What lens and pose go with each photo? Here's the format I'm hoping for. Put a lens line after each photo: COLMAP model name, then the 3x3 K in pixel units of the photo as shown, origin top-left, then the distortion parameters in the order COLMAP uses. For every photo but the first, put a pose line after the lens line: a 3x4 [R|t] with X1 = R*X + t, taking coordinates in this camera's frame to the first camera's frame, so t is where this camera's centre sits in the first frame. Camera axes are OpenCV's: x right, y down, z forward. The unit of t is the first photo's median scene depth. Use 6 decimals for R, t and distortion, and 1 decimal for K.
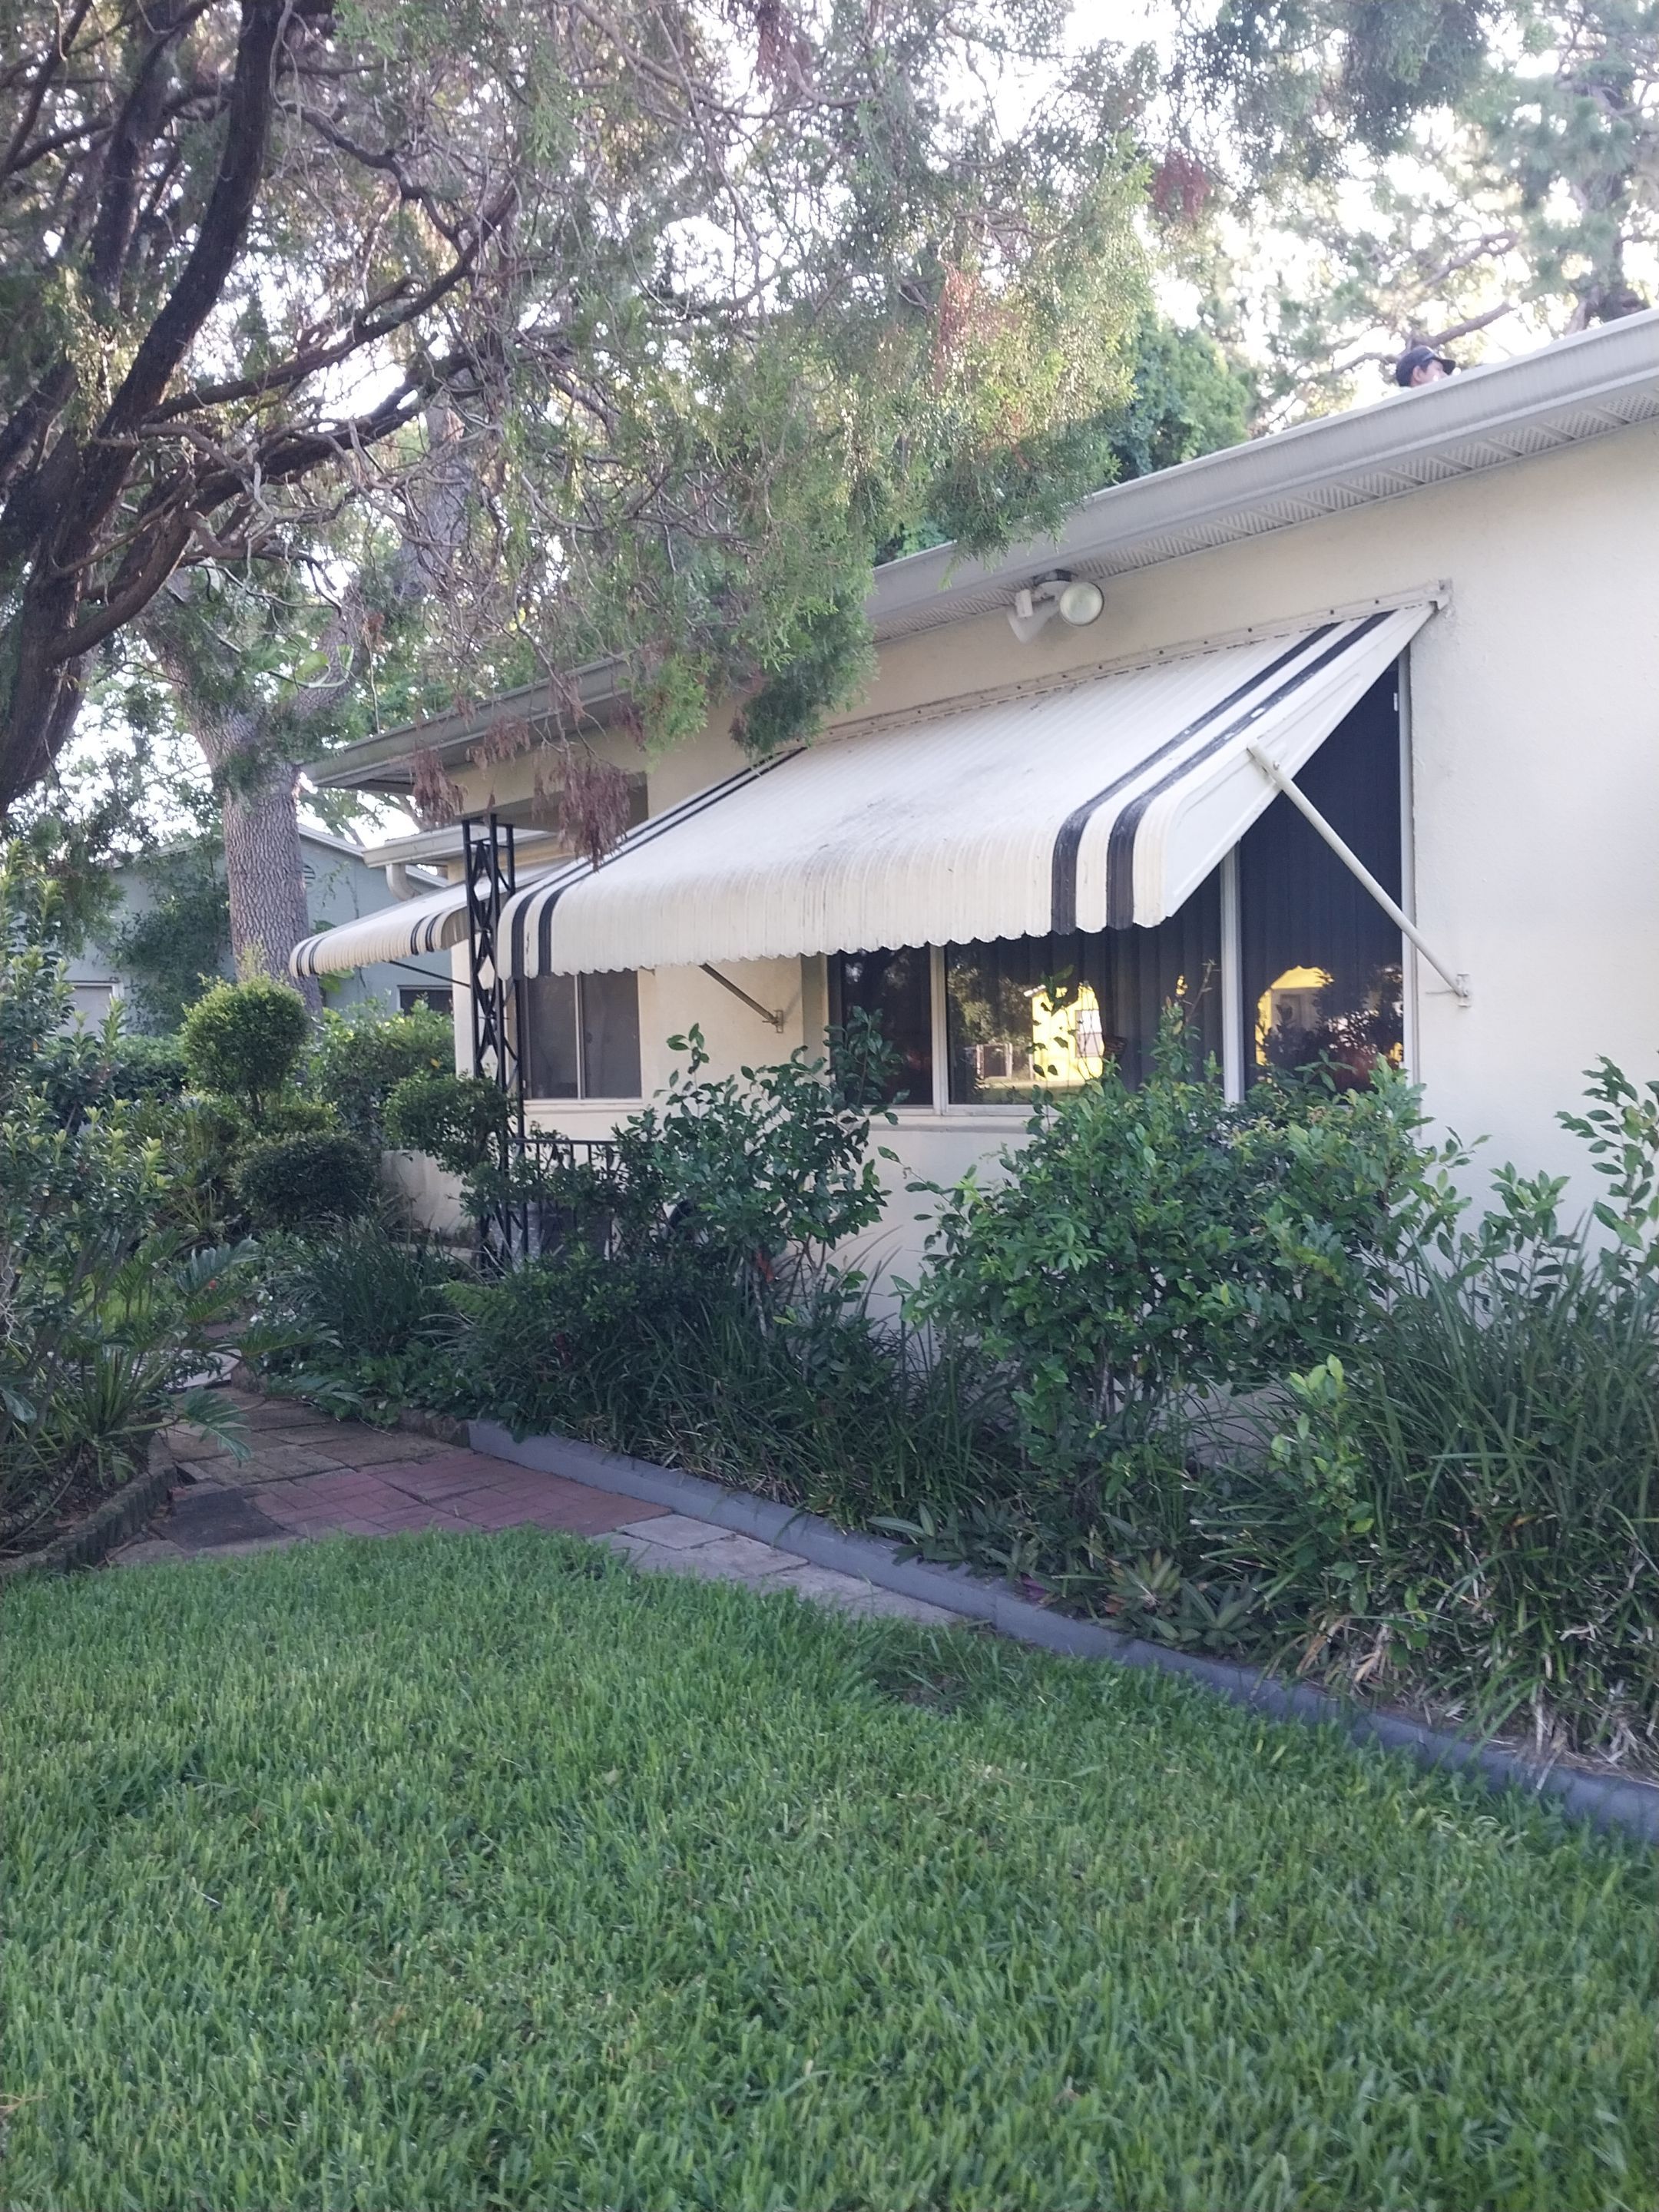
lens RADIAL K [[1710.9, 0, 828.4], [0, 1710.9, 1115.7], [0, 0, 1]] dist [-0.003926, -0.006324]
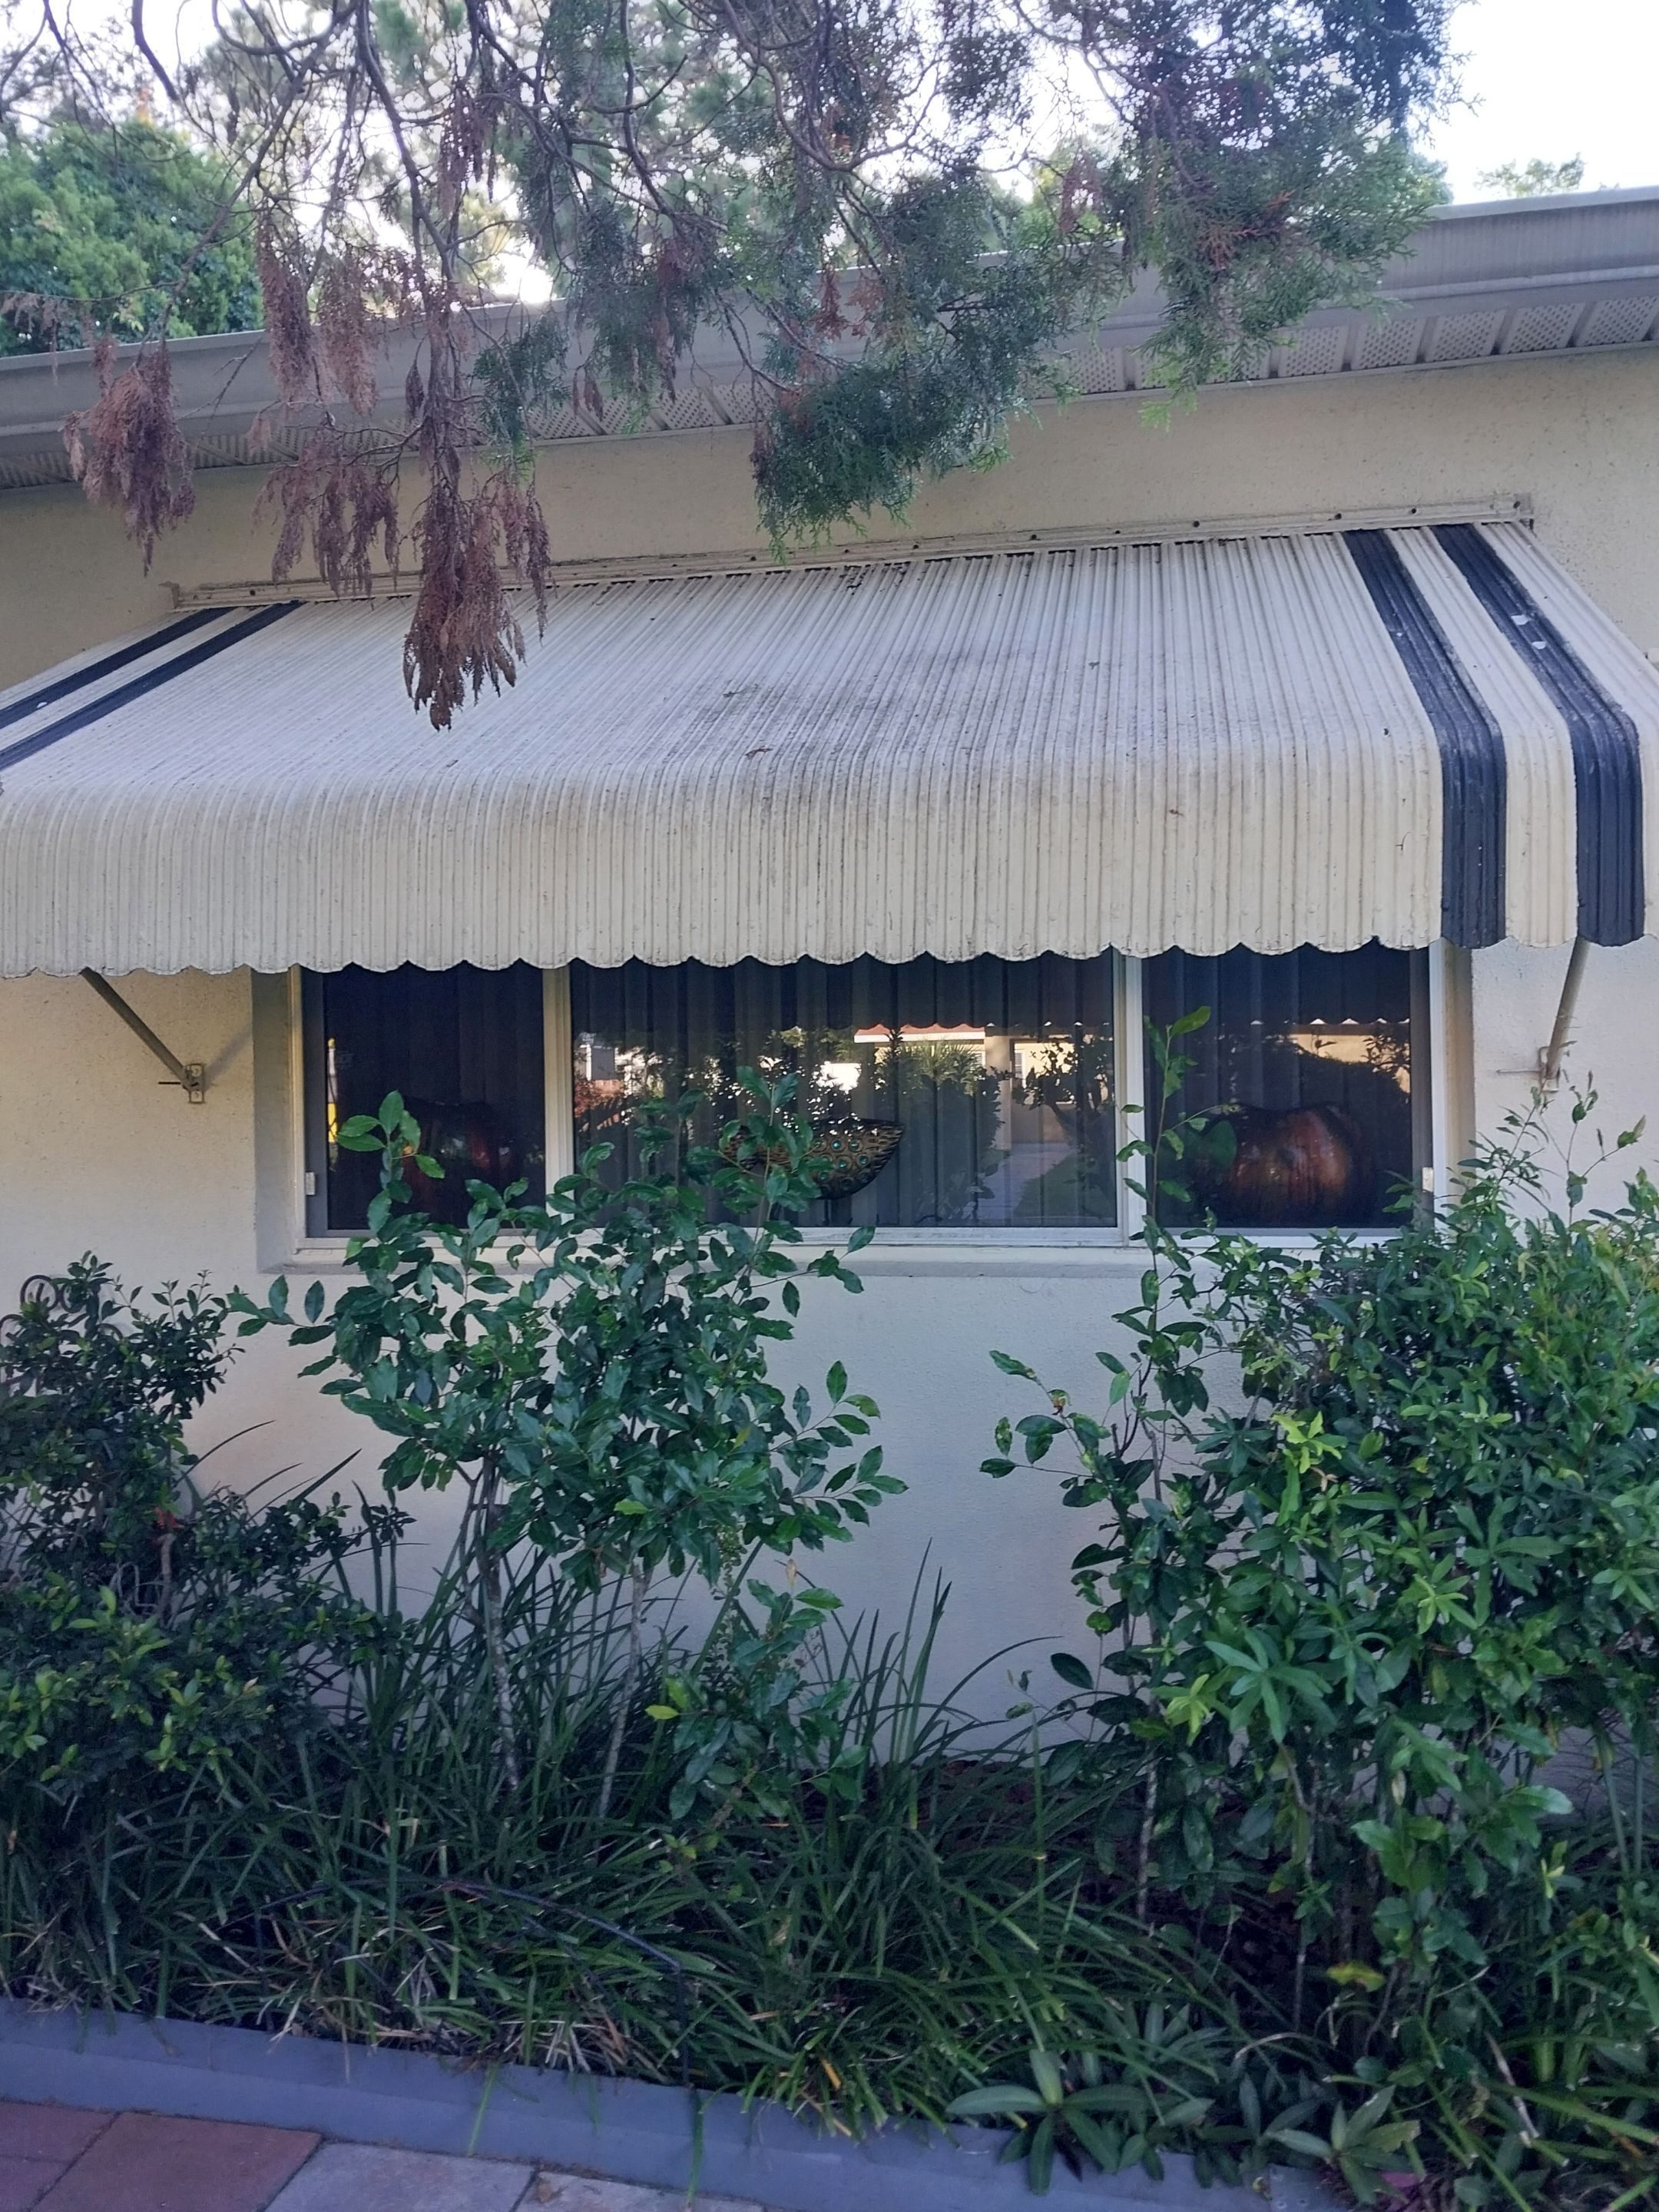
lens RADIAL K [[1733.6, 0, 829.5], [0, 1733.6, 1106.0], [0, 0, 1]] dist [0.004435, -0.004605]
pose [[0.802533, -0.000362, 0.596607, -0.329936], [0.021509, 0.999367, -0.028326, -0.043158], [-0.596220, 0.035565, 0.802033, 0.661482]]
